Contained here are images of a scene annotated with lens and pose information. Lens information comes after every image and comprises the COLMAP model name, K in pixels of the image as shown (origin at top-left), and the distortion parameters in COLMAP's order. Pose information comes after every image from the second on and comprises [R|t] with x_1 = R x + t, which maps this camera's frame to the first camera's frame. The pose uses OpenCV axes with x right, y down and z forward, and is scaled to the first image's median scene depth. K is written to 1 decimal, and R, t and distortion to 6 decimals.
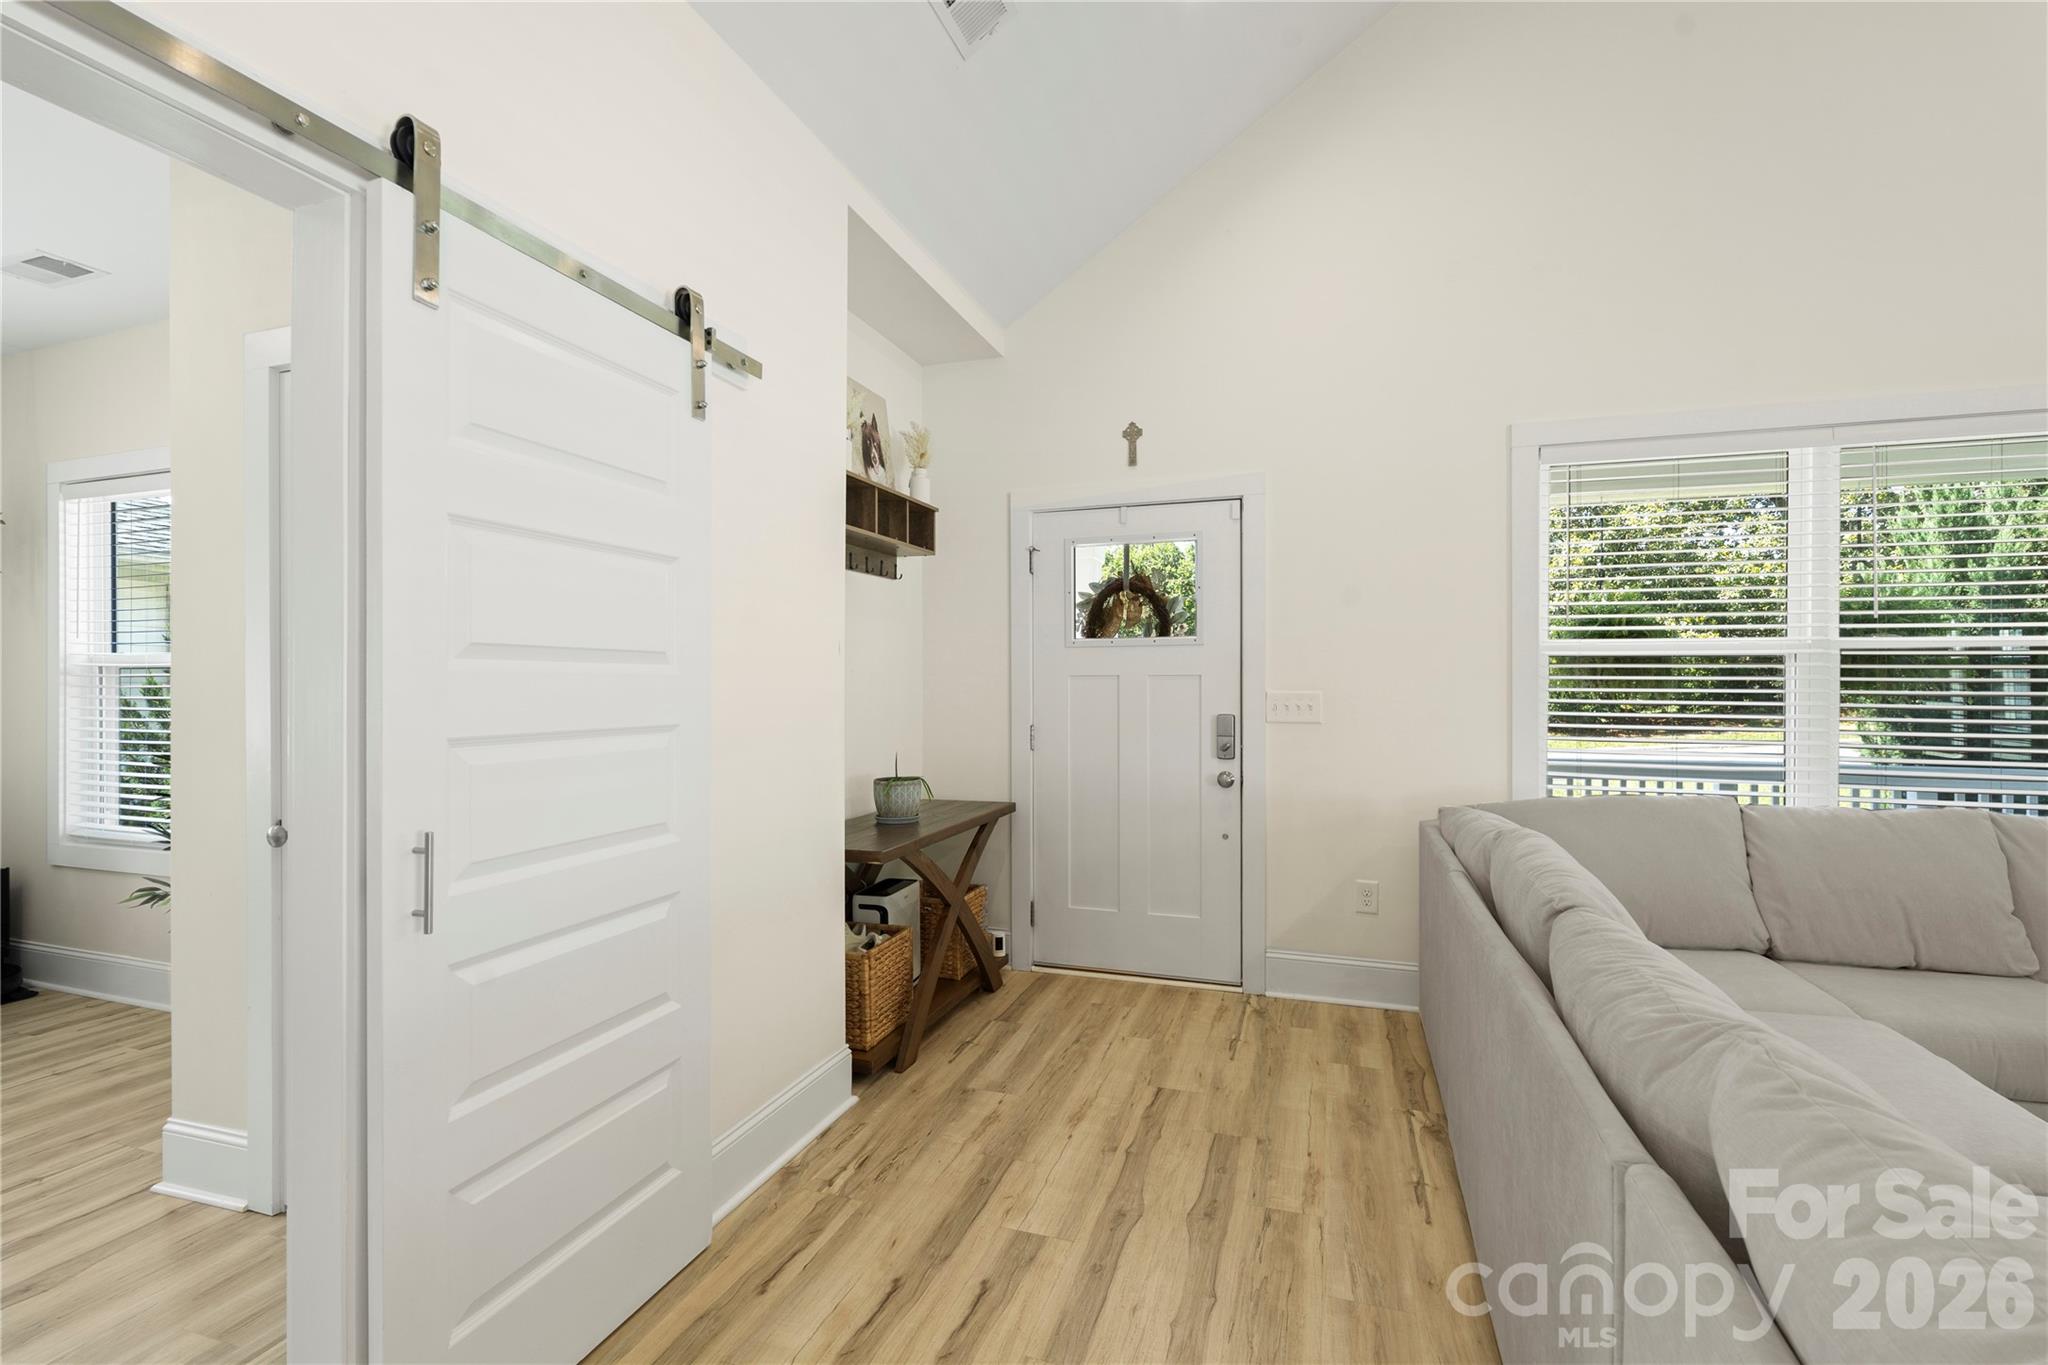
lens RADIAL K [[903.9, 0, 1033.9], [0, 903.9, 684.4], [0, 0, 1]] dist [-0.004965, 0.000330]
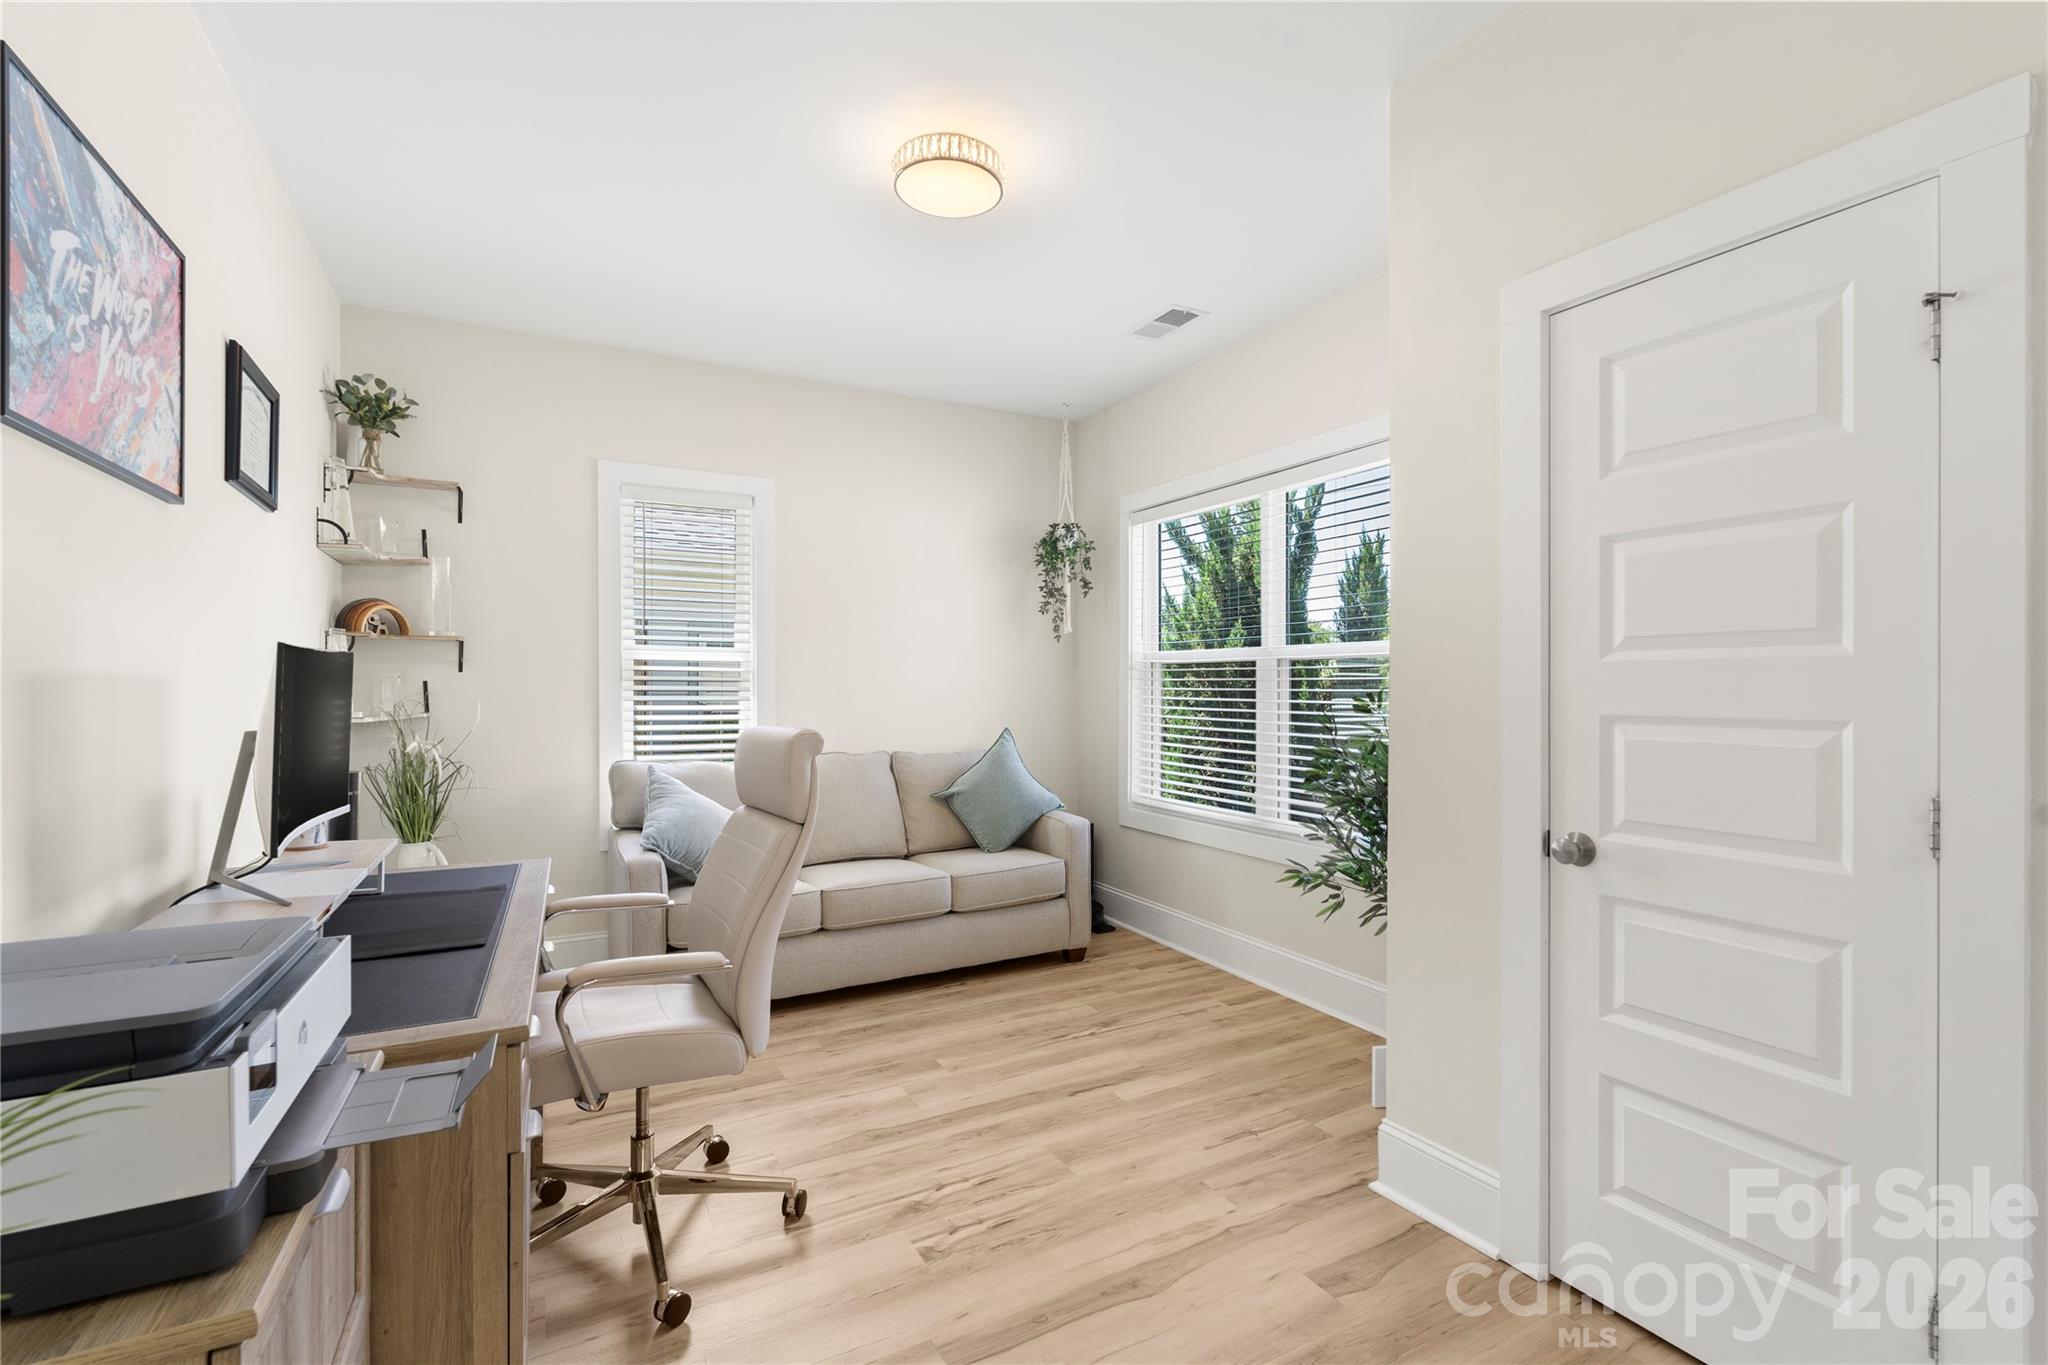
lens RADIAL K [[903.9, 0, 1028.5], [0, 903.9, 689.2], [0, 0, 1]] dist [-0.004965, 0.000330]
pose [[0.731793, 0.007735, -0.681484, -0.409835], [-0.002175, 0.999957, 0.009014, 0.004583], [0.681524, -0.005115, 0.731778, 0.014386]]
